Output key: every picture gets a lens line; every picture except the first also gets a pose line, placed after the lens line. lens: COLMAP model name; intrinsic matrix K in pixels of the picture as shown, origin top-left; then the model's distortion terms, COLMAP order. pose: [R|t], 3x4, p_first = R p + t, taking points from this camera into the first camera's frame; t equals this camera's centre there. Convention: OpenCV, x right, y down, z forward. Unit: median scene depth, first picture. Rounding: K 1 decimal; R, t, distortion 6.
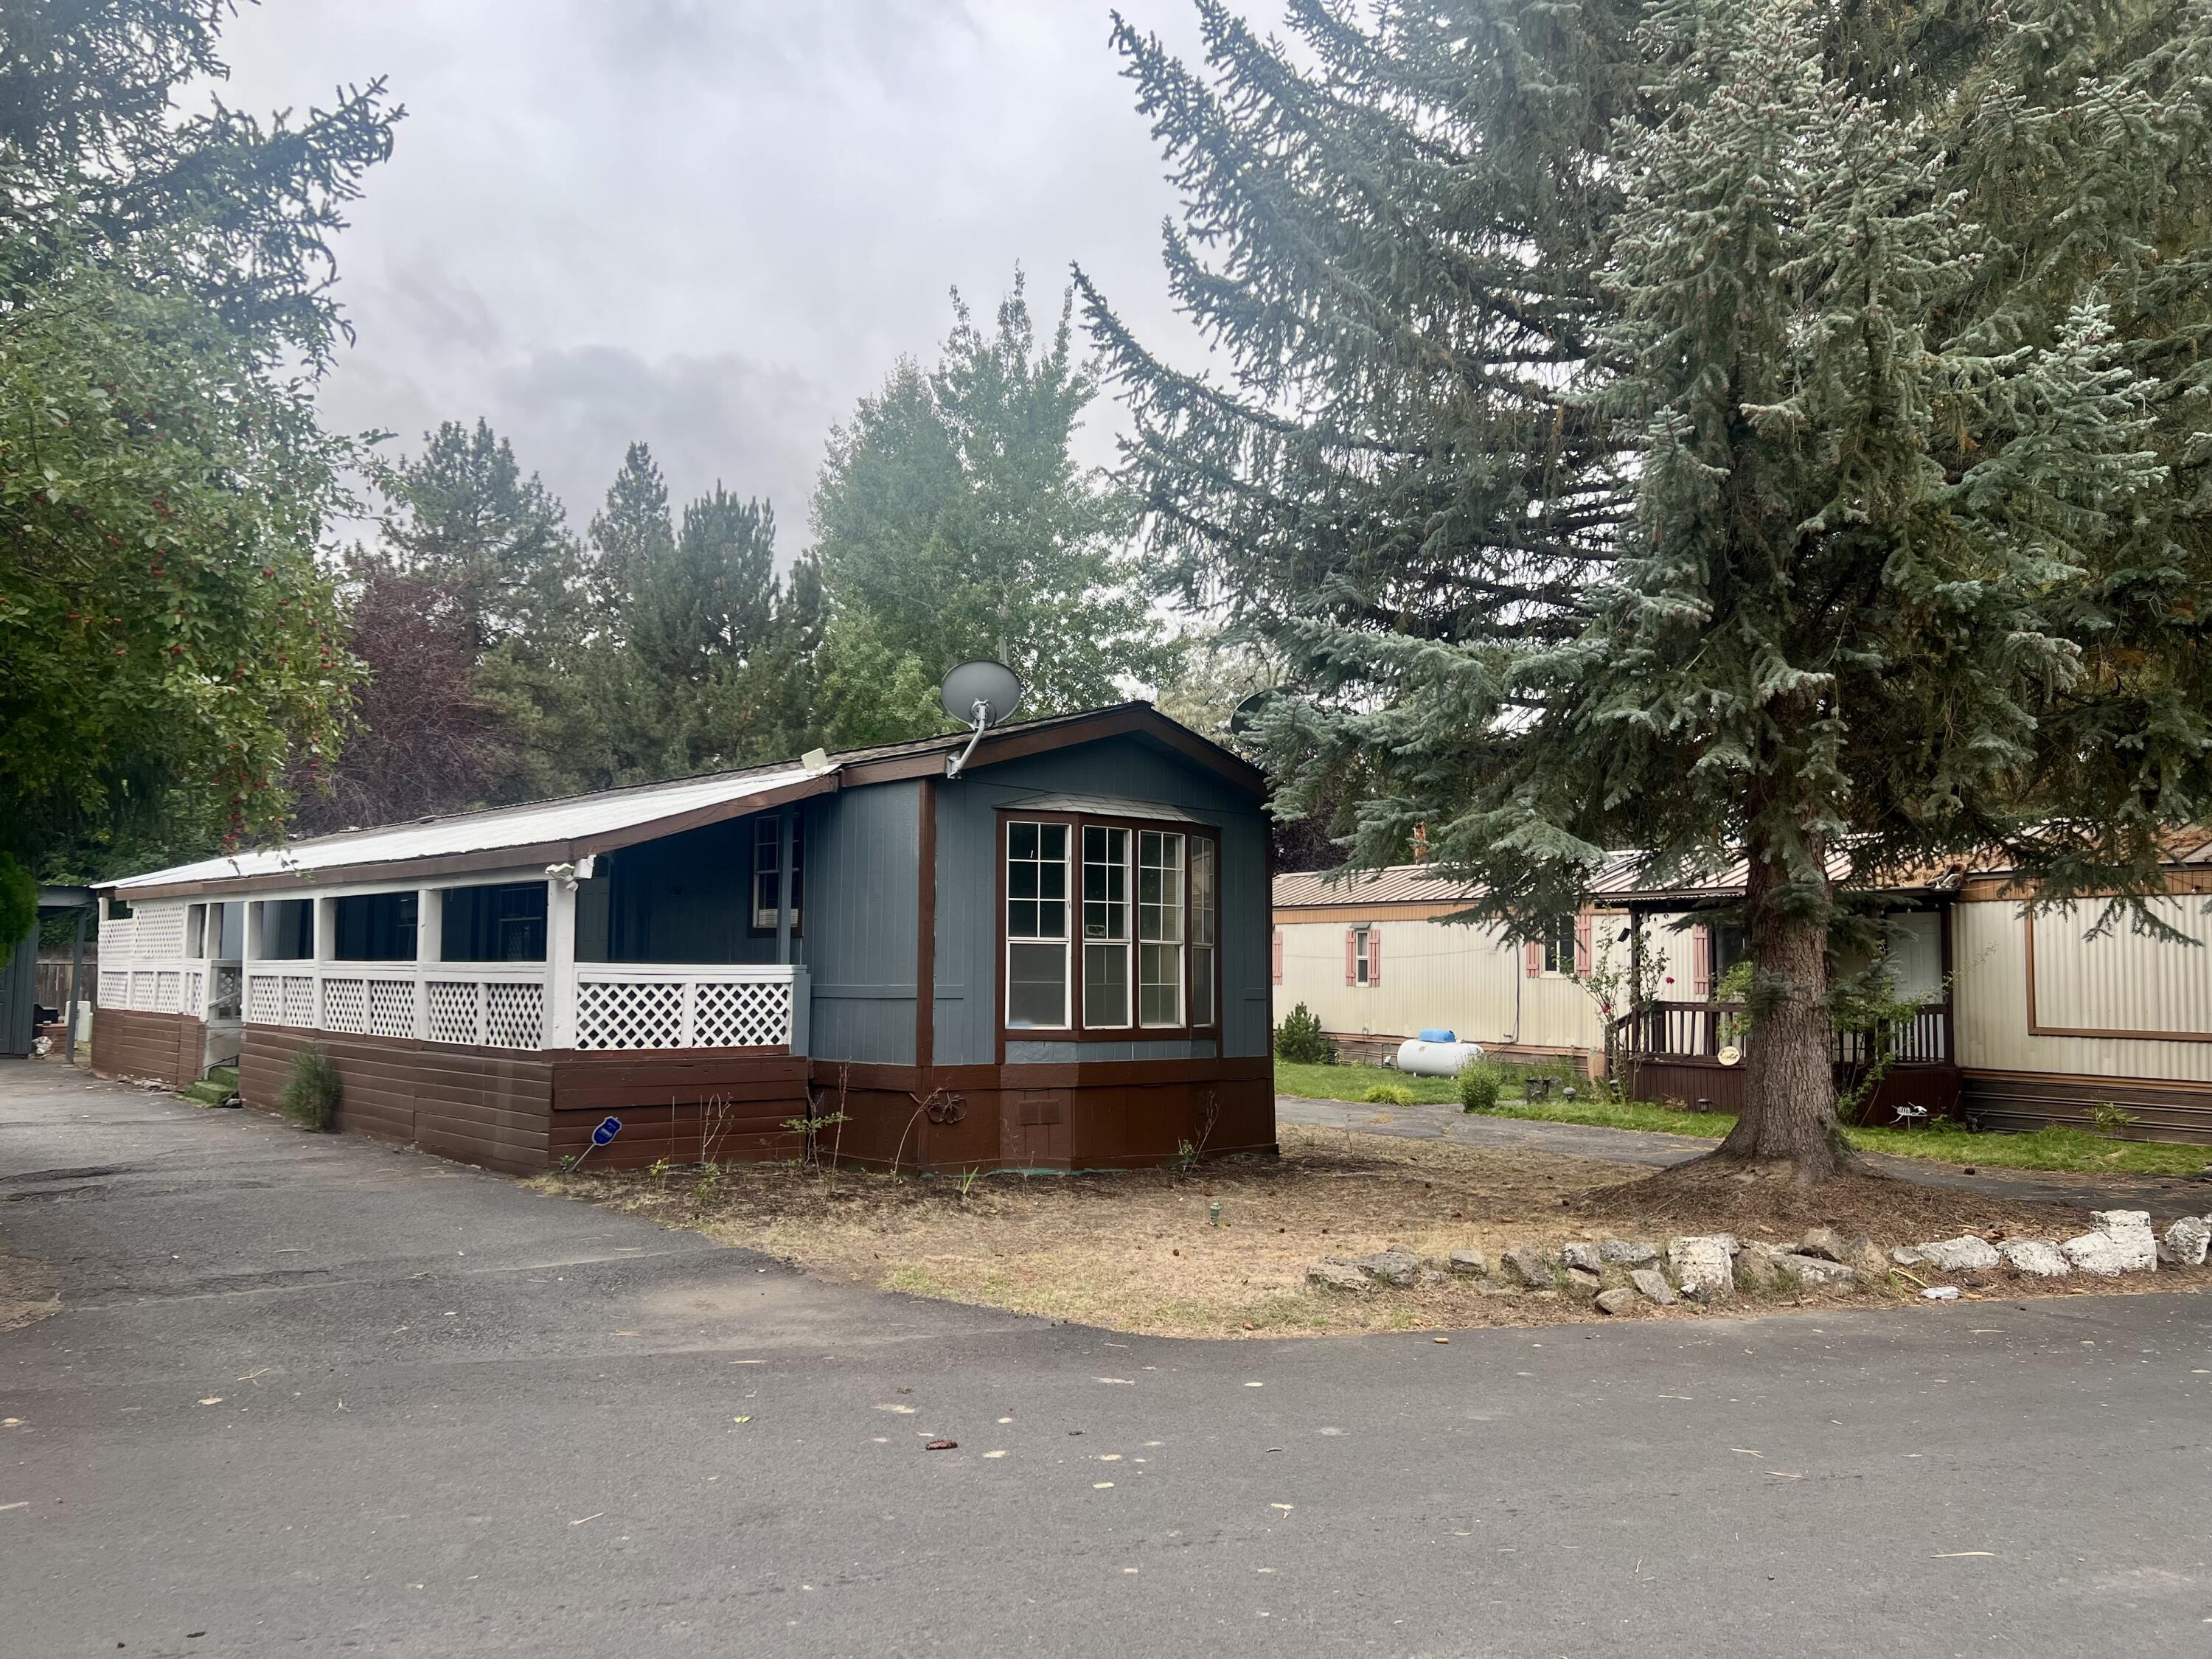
lens RADIAL K [[1736.9, 0, 1138.9], [0, 1736.9, 840.1], [0, 0, 1]] dist [0.090052, -0.102541]
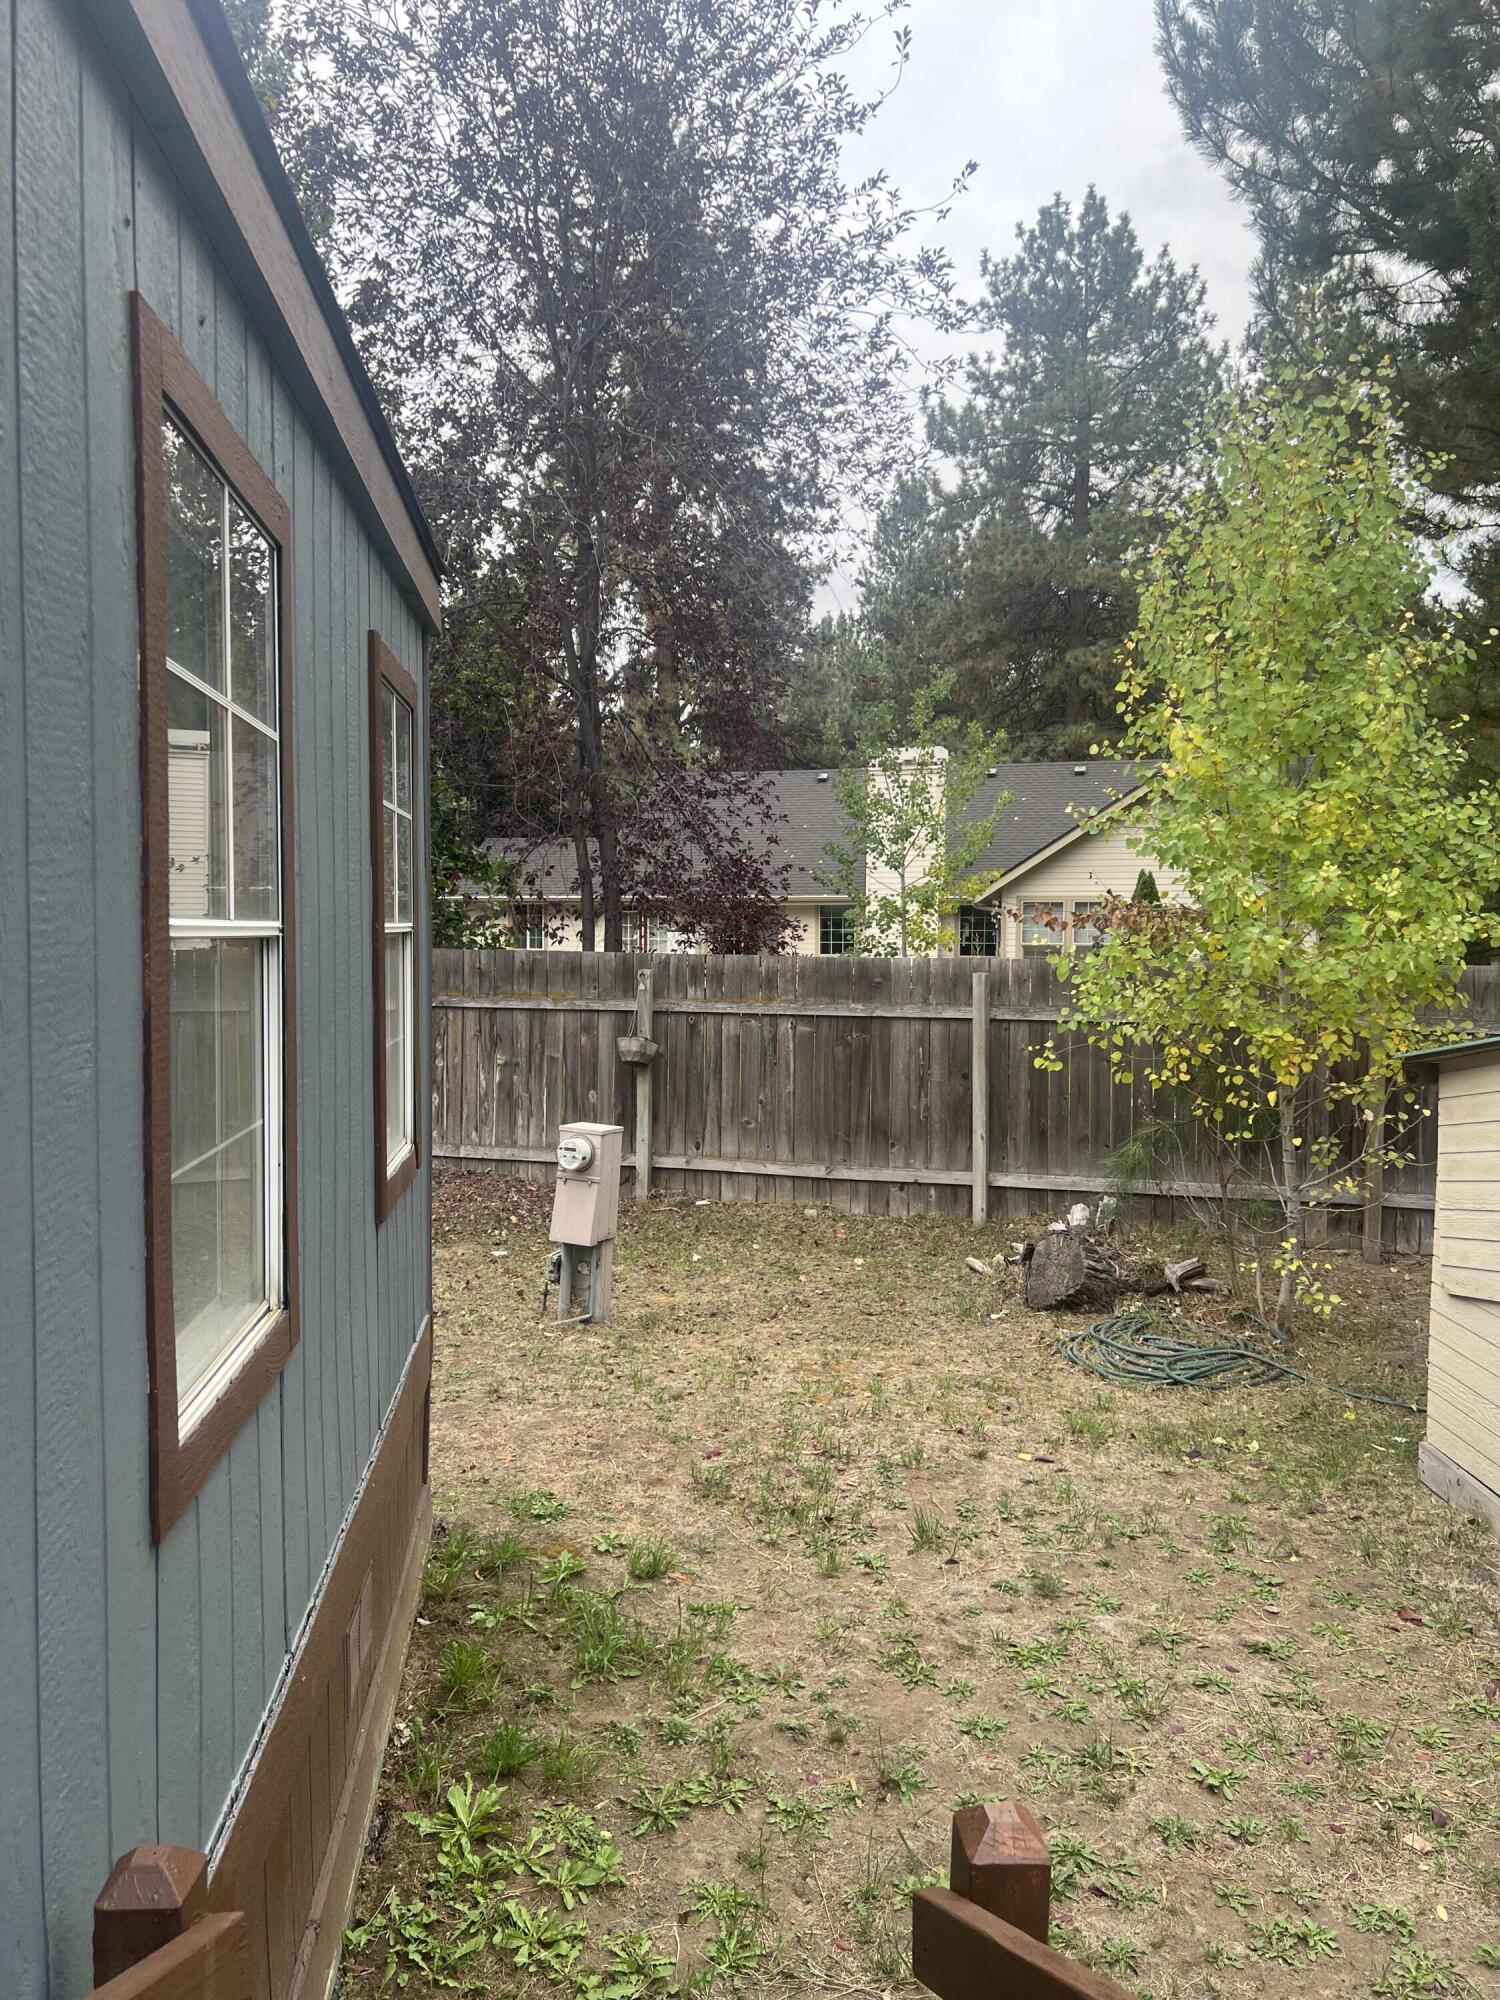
lens RADIAL K [[1570.4, 0, 743.4], [0, 1570.4, 1000.9], [0, 0, 1]] dist [0.090052, -0.102541]
pose [[0.814338, 0.014800, -0.580202, -0.520537], [0.044367, 0.995162, 0.087655, 0.129402], [0.578692, -0.097123, 0.809742, 1.757988]]
